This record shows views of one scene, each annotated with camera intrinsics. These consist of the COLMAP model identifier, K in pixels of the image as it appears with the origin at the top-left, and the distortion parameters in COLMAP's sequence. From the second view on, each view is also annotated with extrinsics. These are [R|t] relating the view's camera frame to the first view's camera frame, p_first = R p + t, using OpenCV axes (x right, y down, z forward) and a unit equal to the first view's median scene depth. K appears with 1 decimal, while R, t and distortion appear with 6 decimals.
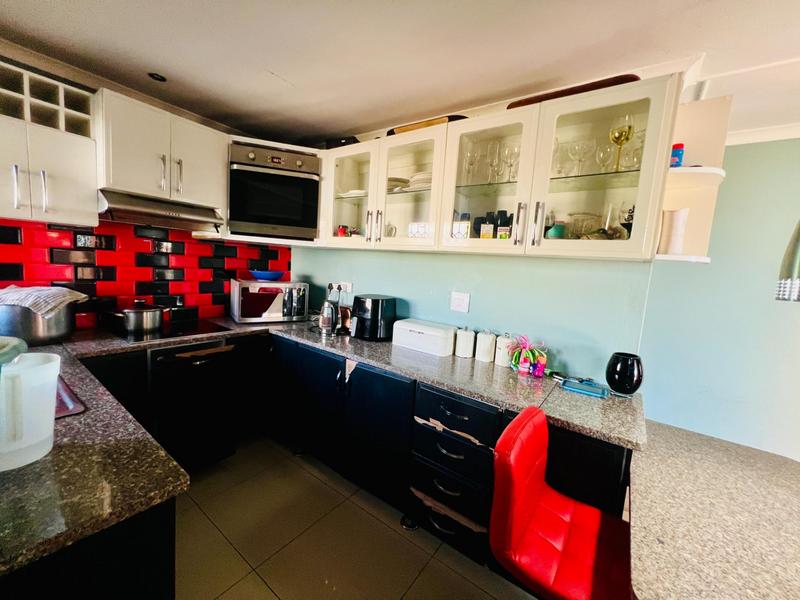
lens RADIAL K [[320.8, 0, 398.7], [0, 320.8, 298.4], [0, 0, 1]] dist [-0.001112, 0.000428]
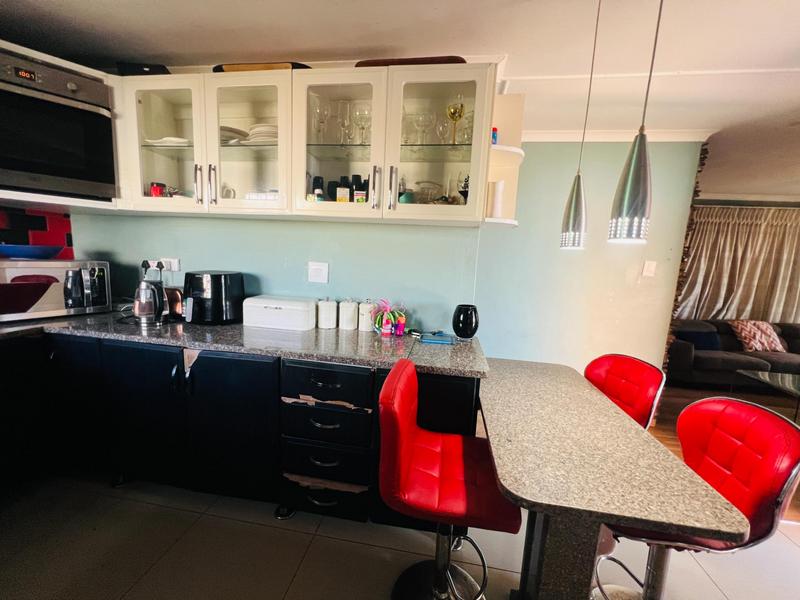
lens RADIAL K [[320.8, 0, 398.7], [0, 320.8, 298.4], [0, 0, 1]] dist [-0.001112, 0.000428]
pose [[0.888582, -0.085065, 0.450761, -0.035059], [0.061160, 0.995852, 0.067366, 0.040556], [-0.454622, -0.032292, 0.890099, 0.042685]]
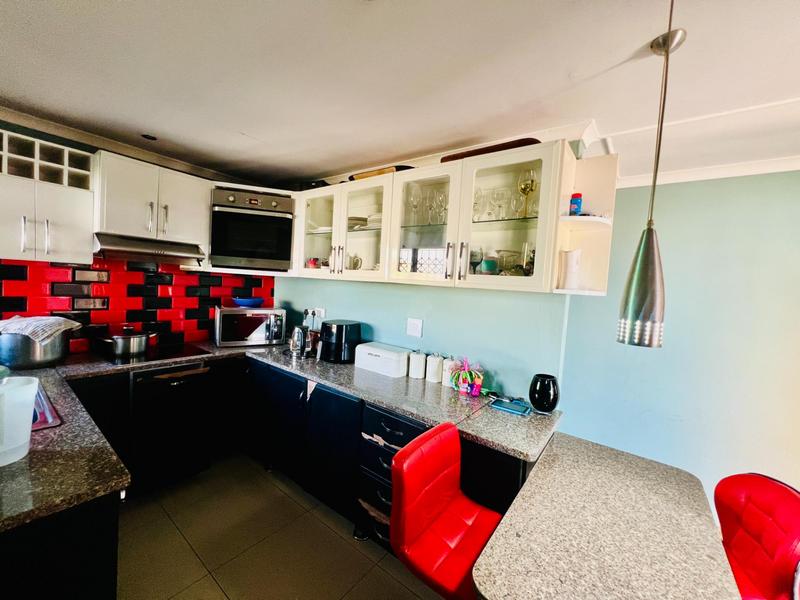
lens RADIAL K [[320.8, 0, 398.7], [0, 320.8, 298.4], [0, 0, 1]] dist [-0.001112, 0.000428]
pose [[0.999738, -0.006614, -0.021932, 0.170607], [0.005299, 0.998216, -0.059469, -0.023673], [0.022287, 0.059337, 0.997989, -0.109269]]
